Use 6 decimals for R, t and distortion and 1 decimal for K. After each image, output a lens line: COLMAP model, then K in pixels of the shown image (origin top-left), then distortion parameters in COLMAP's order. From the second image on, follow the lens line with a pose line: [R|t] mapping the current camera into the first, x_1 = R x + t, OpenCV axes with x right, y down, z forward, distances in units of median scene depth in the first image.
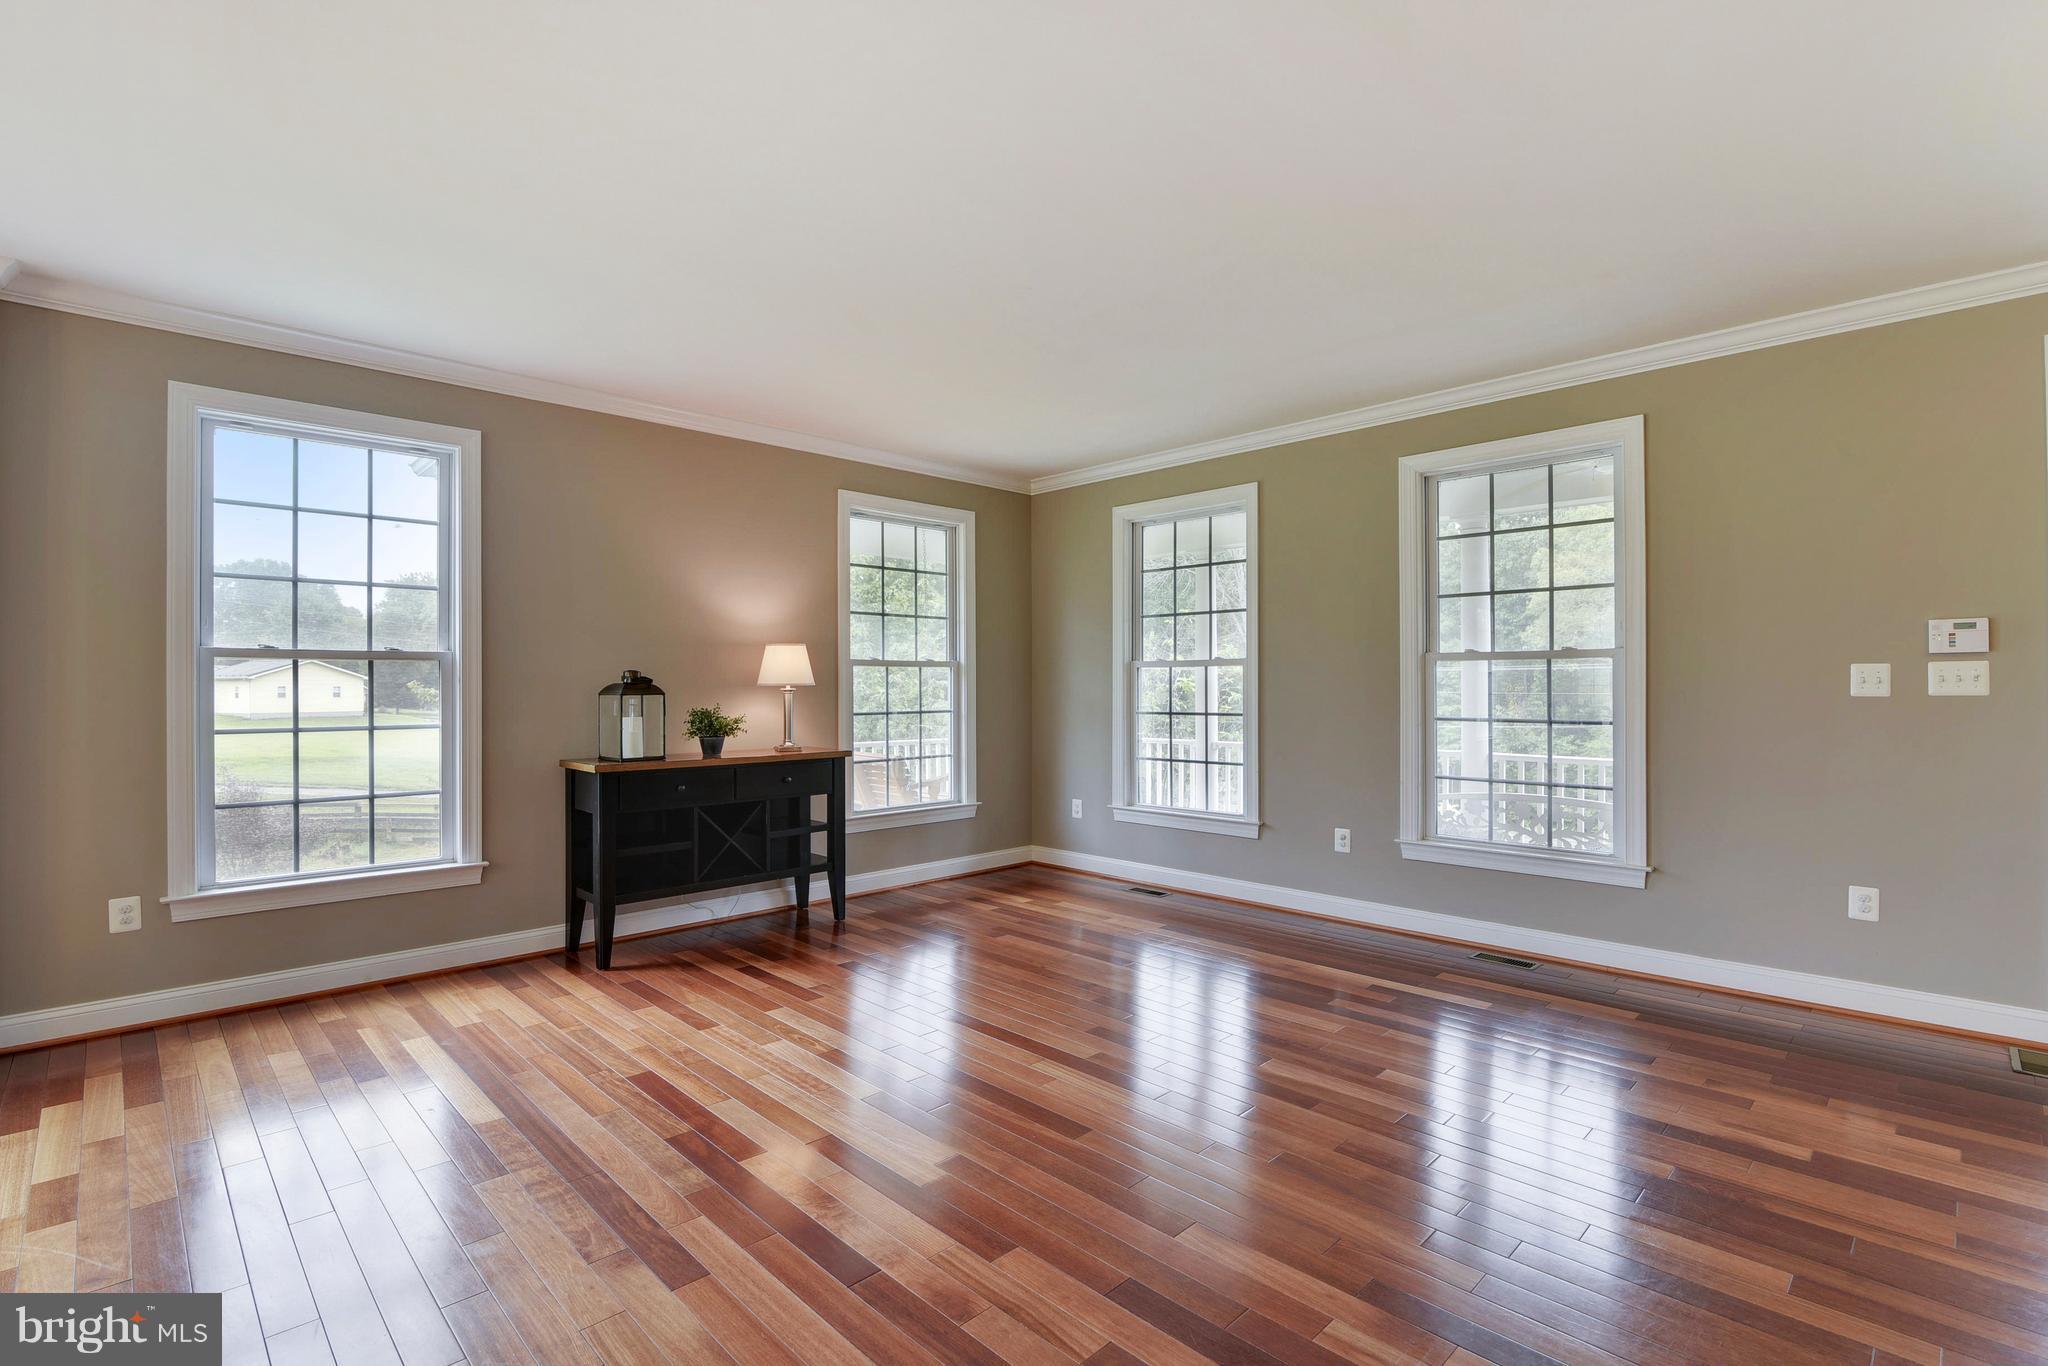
lens RADIAL K [[958.4, 0, 1028.1], [0, 958.4, 688.3], [0, 0, 1]] dist [-0.008951, 0.000087]
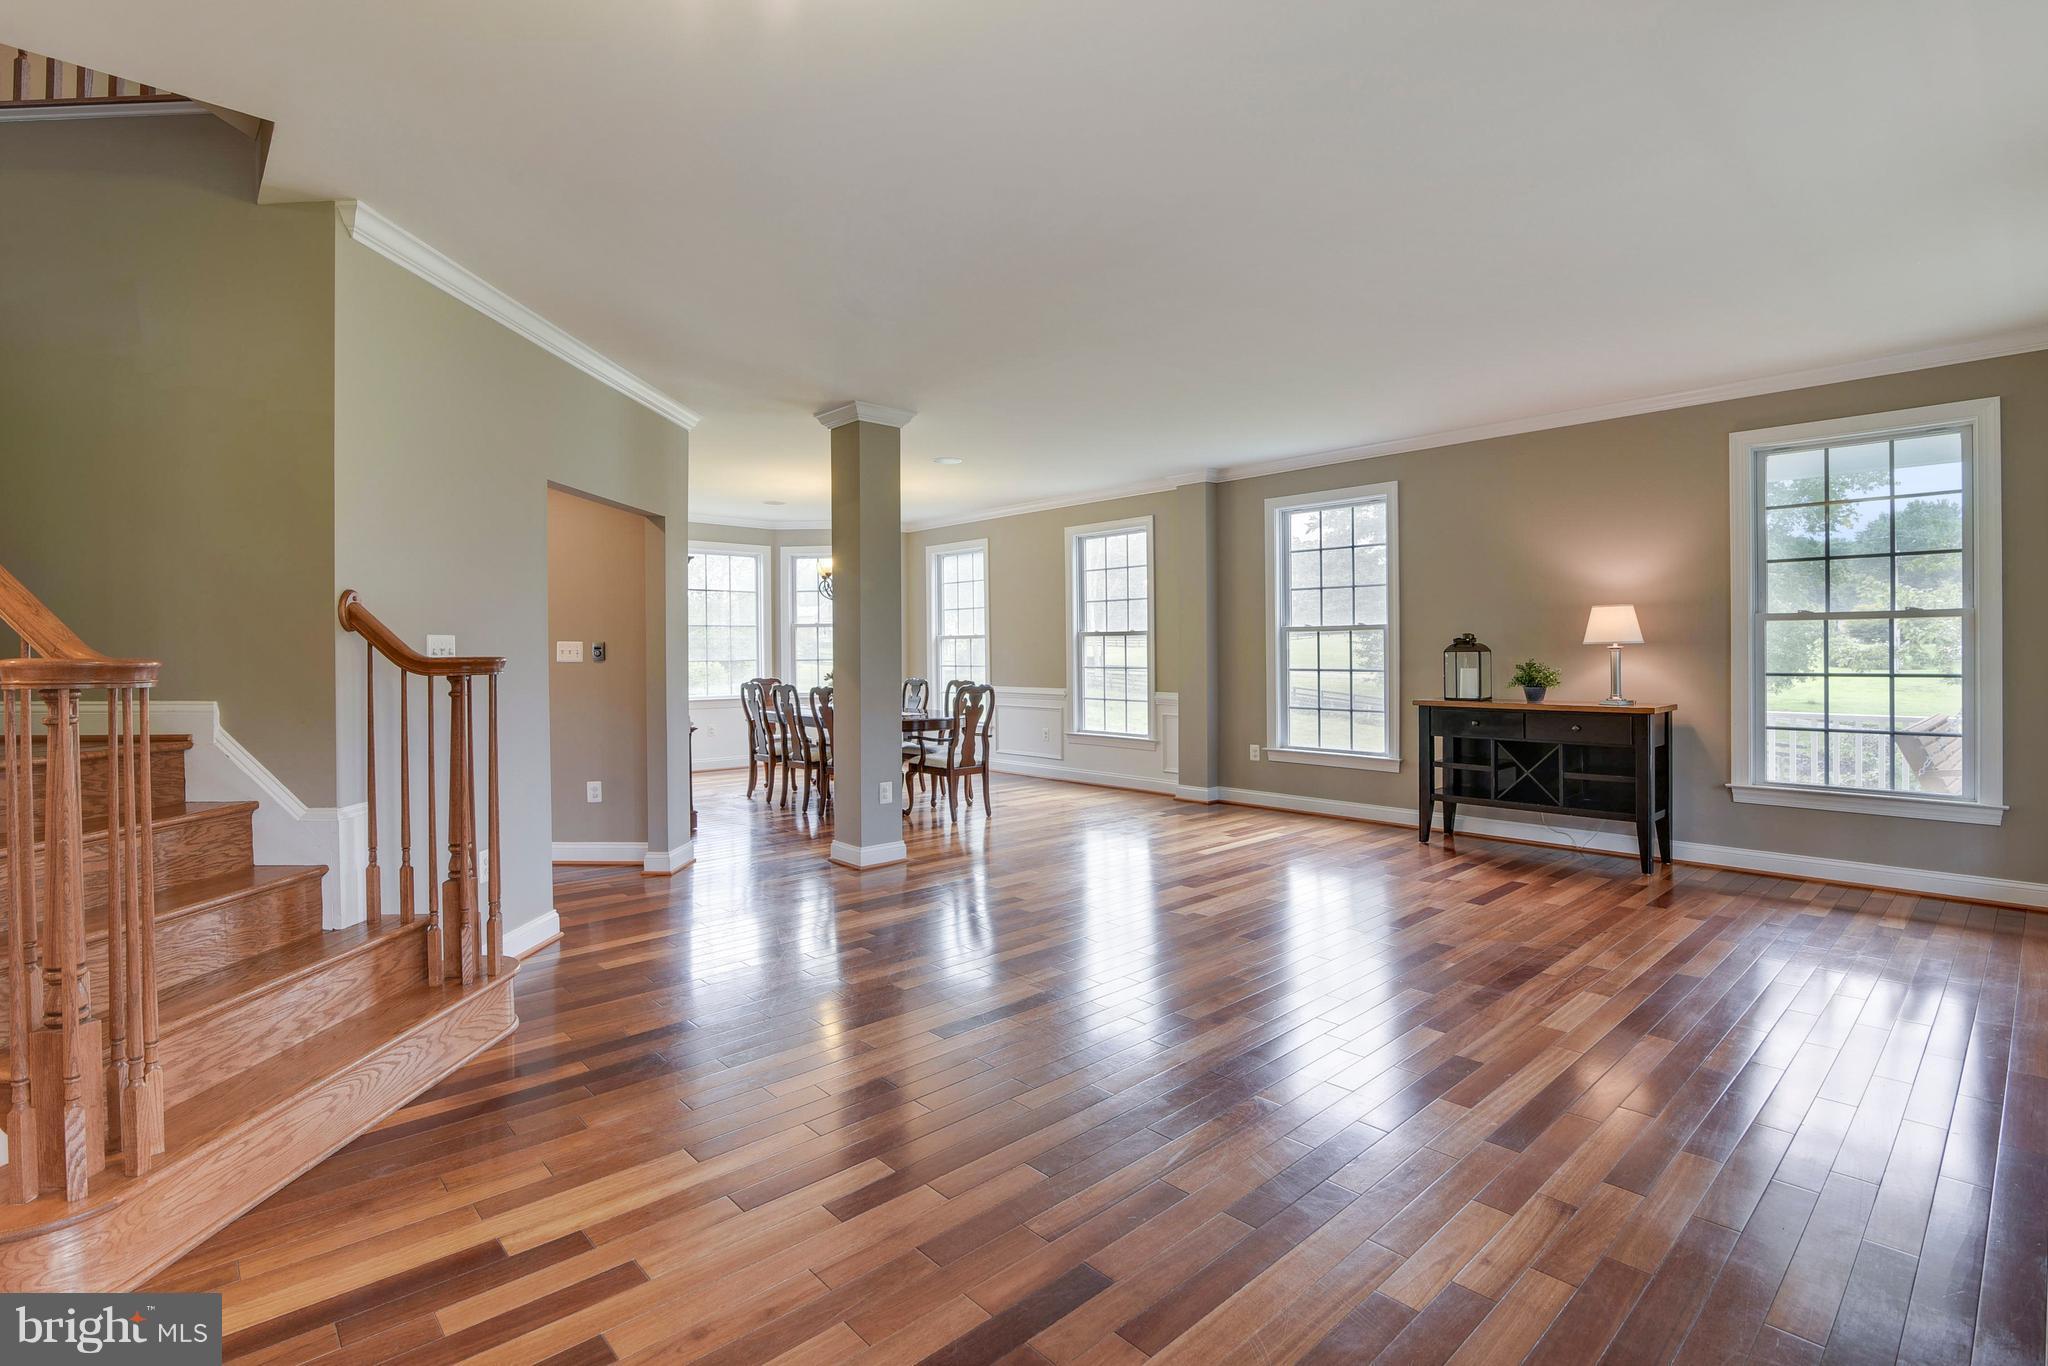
lens RADIAL K [[958.4, 0, 986.5], [0, 958.4, 645.7], [0, 0, 1]] dist [-0.008951, 0.000087]
pose [[-0.053033, 0.002212, -0.998590, 0.841613], [0.004367, 0.999988, 0.001983, -0.006144], [0.998583, -0.004256, -0.053042, 0.351540]]
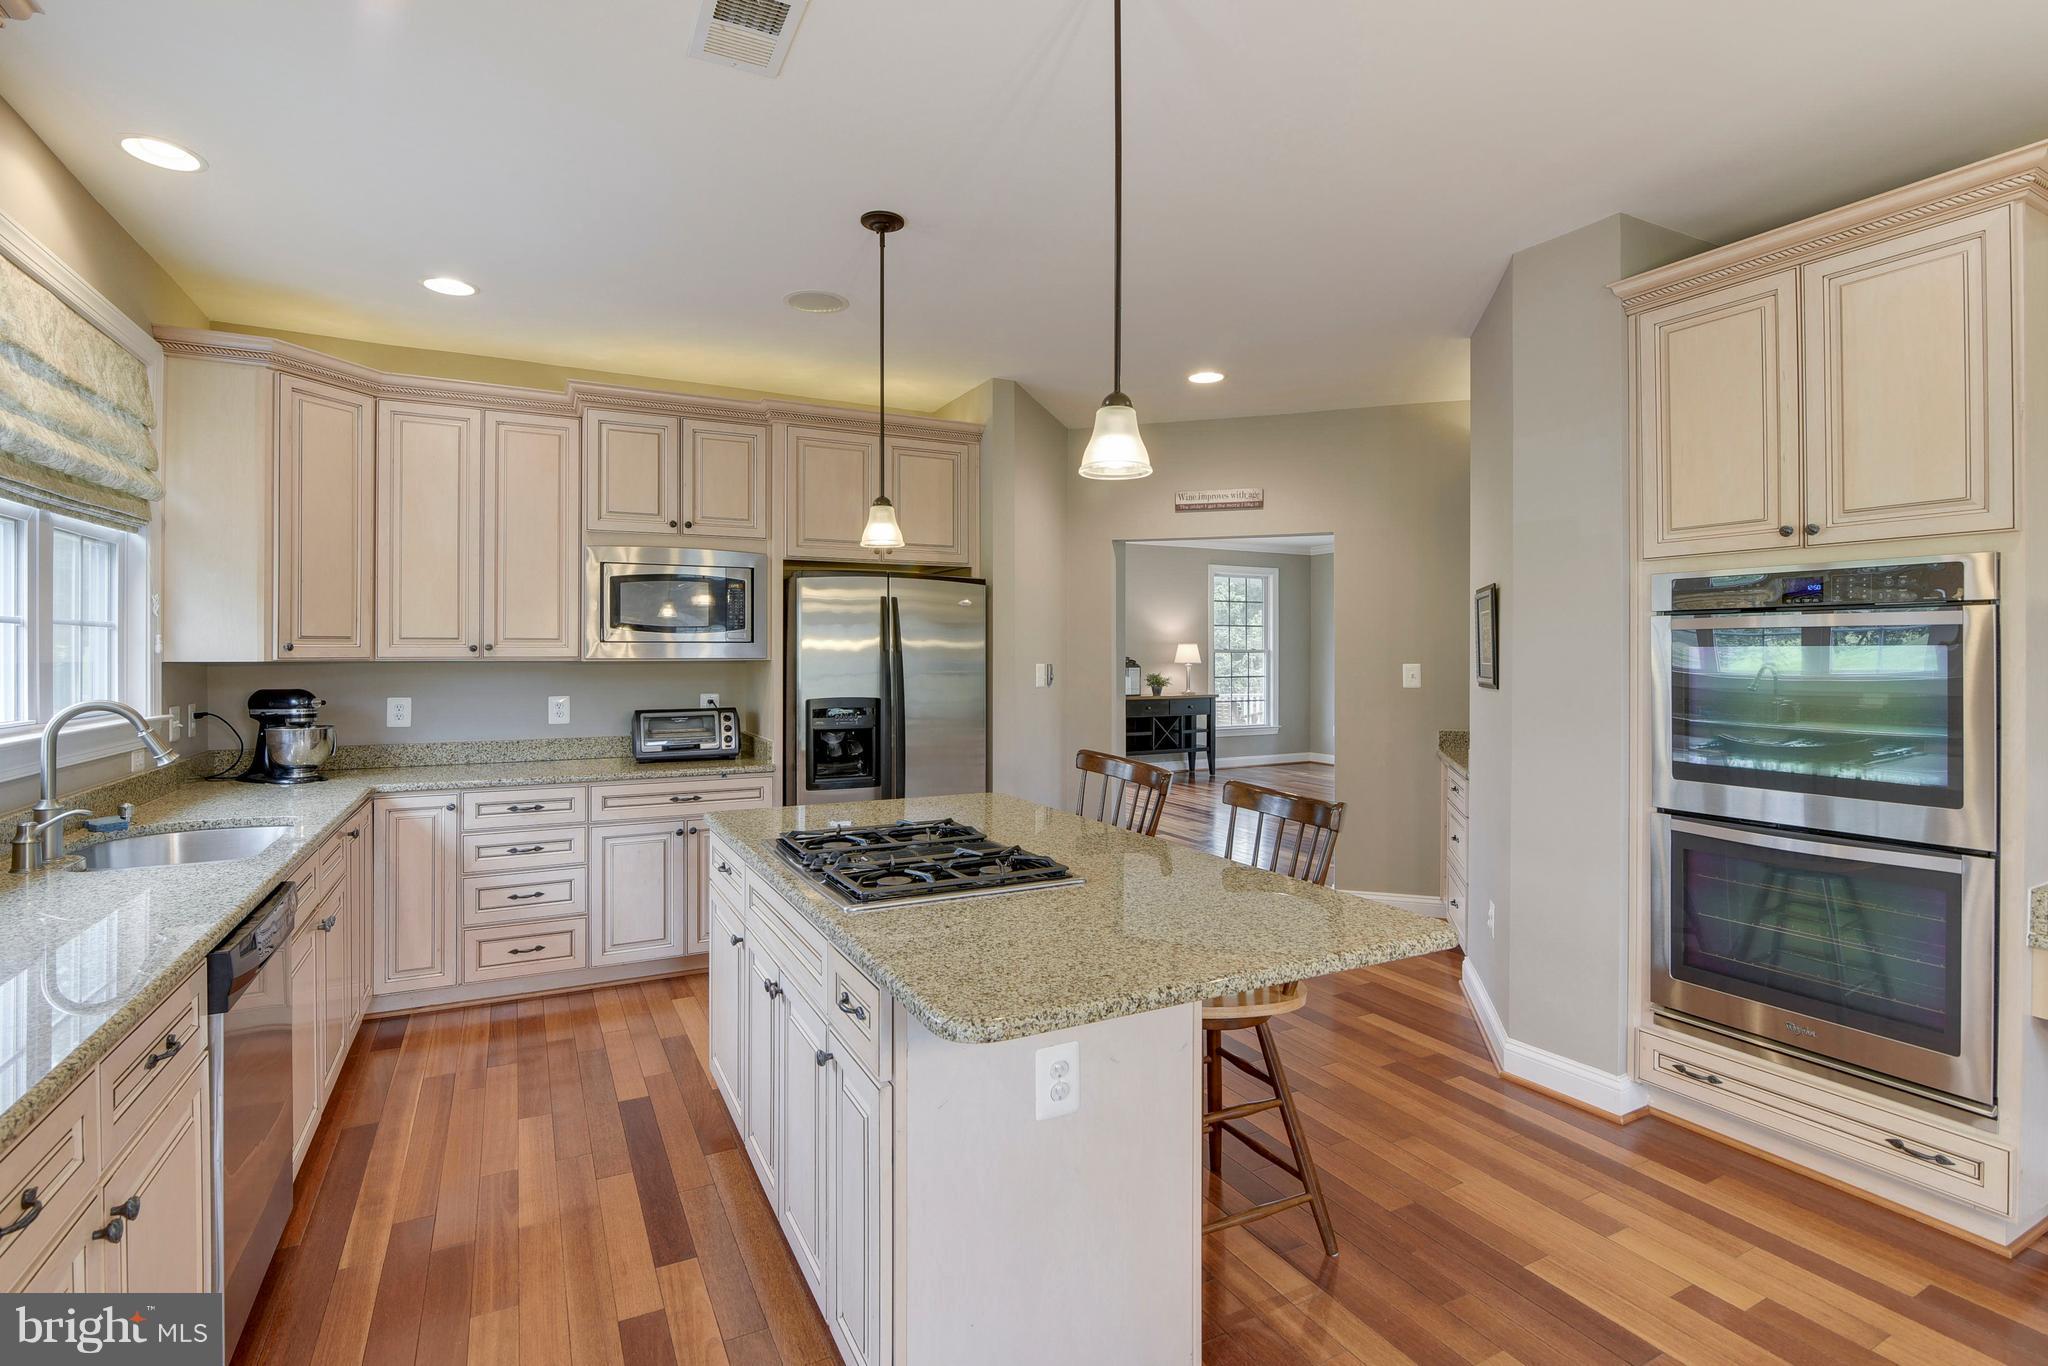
lens RADIAL K [[958.4, 0, 1012.1], [0, 958.4, 661.3], [0, 0, 1]] dist [-0.008951, 0.000087]
pose [[0.952084, 0.007225, -0.305753, 0.025387], [-0.005393, 0.999962, 0.006834, -0.019255], [0.305791, -0.004857, 0.952086, -1.123373]]
